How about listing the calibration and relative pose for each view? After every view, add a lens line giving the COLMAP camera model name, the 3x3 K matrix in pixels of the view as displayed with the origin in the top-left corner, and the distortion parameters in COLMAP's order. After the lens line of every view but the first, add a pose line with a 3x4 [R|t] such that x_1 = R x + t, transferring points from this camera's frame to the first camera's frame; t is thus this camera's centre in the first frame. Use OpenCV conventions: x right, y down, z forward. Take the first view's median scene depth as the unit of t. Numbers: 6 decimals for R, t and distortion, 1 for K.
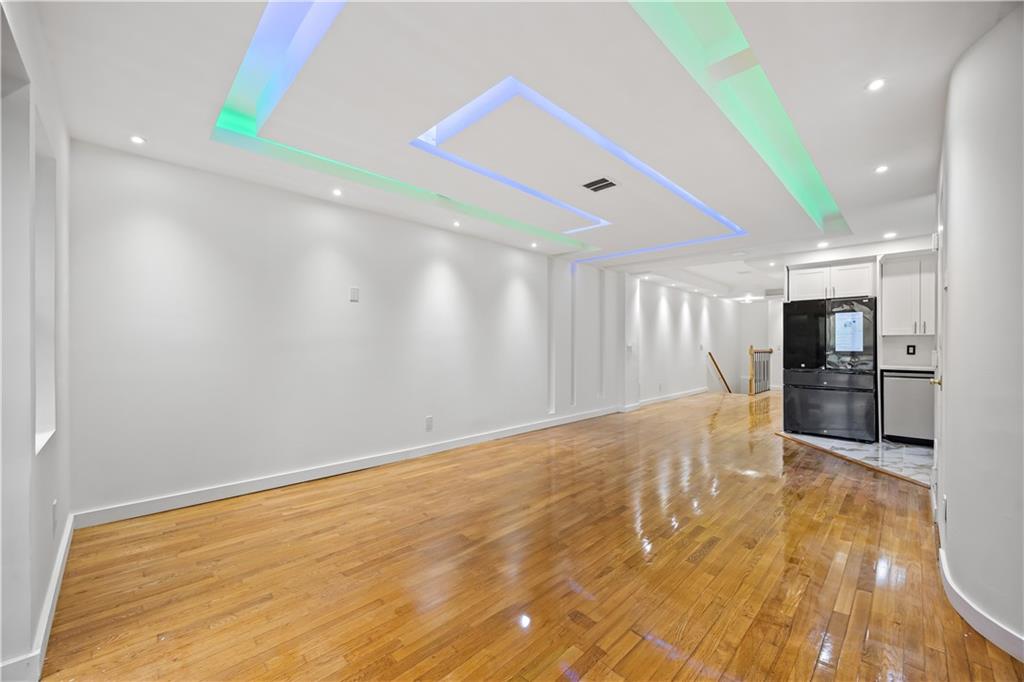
lens RADIAL K [[395.5, 0, 512.0], [0, 395.5, 341.0], [0, 0, 1]] dist [0.000951, 0.000082]
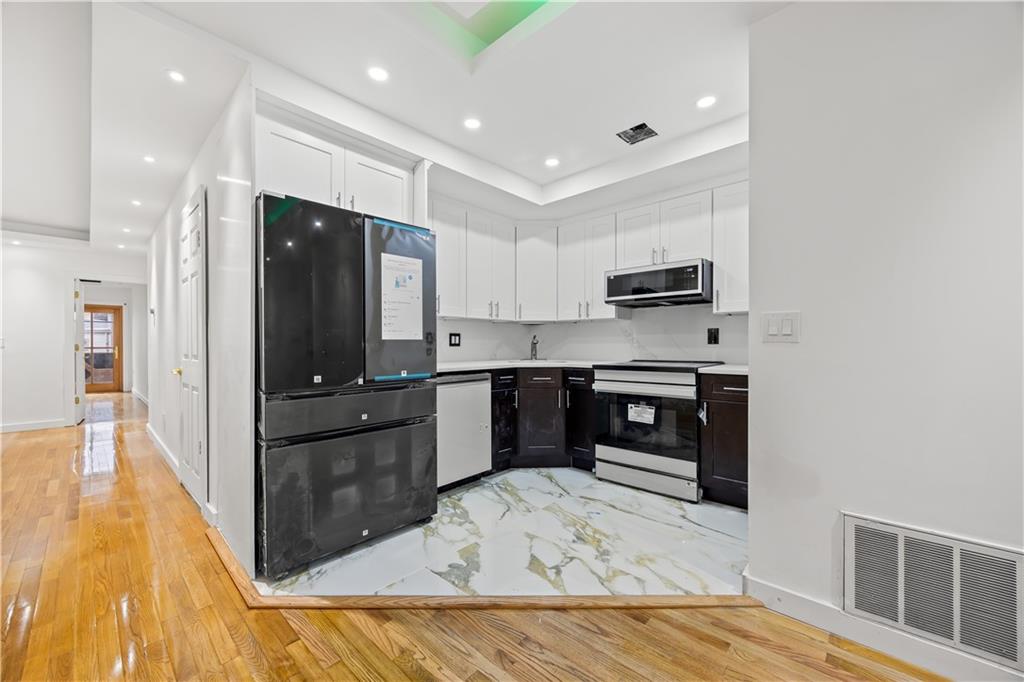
lens RADIAL K [[389.3, 0, 517.4], [0, 389.3, 347.3], [0, 0, 1]] dist [-0.000684, -0.000377]
pose [[-0.066779, -0.011704, 0.997699, 0.366249], [-0.006729, 0.999914, 0.011279, 0.026867], [-0.997745, -0.005960, -0.066852, 0.845544]]
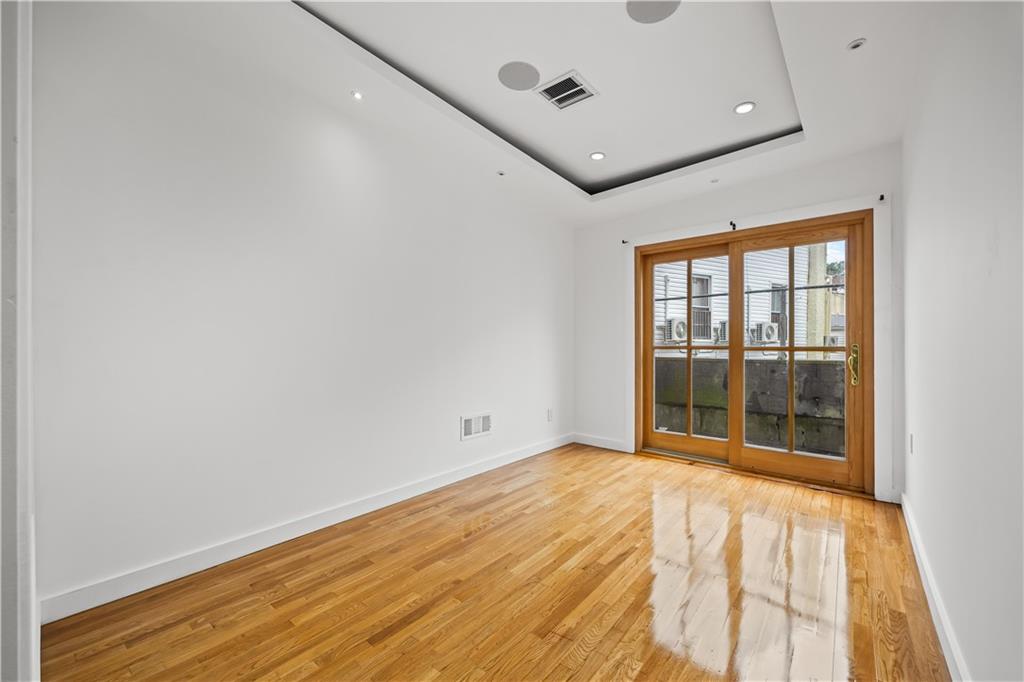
lens RADIAL K [[405.0, 0, 539.5], [0, 405.0, 342.6], [0, 0, 1]] dist [0.001215, 0.000207]
pose [[0.992771, -0.008413, 0.119726, 1.540589], [0.008064, 0.999962, 0.003396, 0.046464], [-0.119750, -0.002406, 0.992801, 1.858431]]
